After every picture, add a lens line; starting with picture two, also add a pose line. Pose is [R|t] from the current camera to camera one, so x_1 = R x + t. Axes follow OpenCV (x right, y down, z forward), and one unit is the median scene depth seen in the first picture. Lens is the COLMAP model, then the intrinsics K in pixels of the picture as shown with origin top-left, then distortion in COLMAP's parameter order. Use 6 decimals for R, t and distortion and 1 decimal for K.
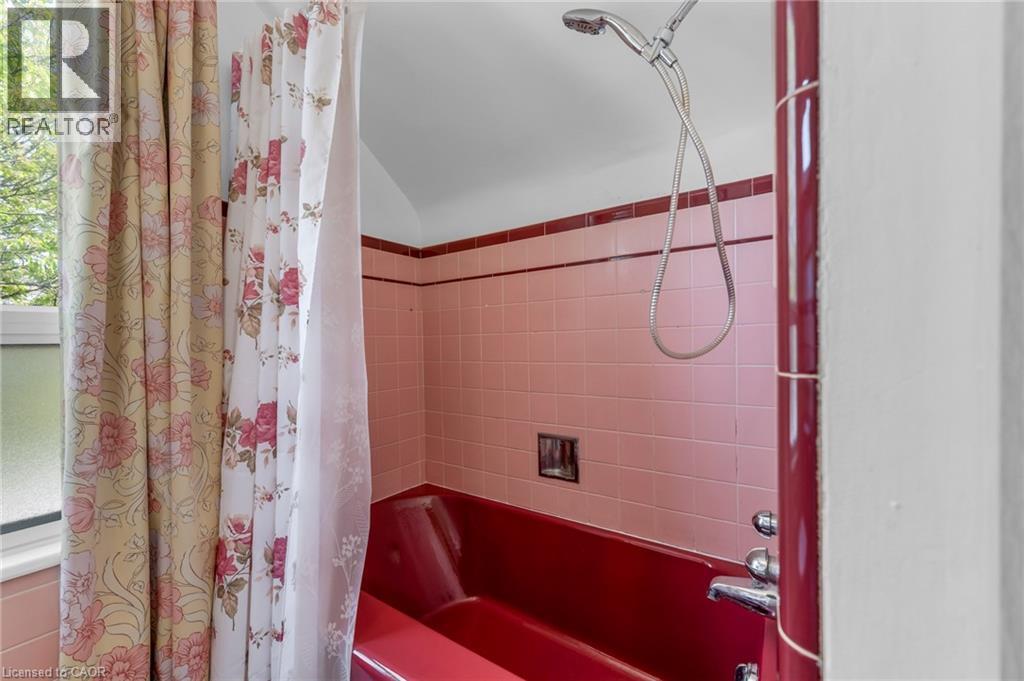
lens RADIAL K [[387.4, 0, 512.0], [0, 387.4, 340.5], [0, 0, 1]] dist [-0.000141, -0.000163]
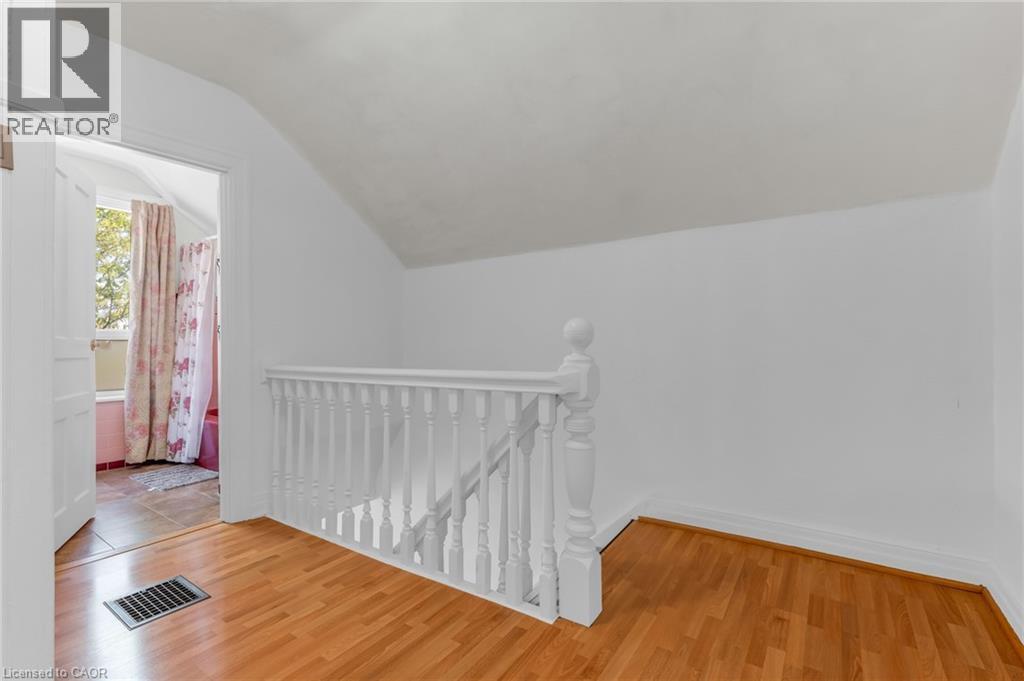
lens RADIAL K [[405.2, 0, 513.8], [0, 405.2, 343.7], [0, 0, 1]] dist [0.001864, 0.000521]
pose [[0.999729, 0.022433, 0.006149, 2.239466], [-0.022372, 0.999701, -0.009883, 0.005837], [-0.006369, 0.009743, 0.999932, -2.607660]]
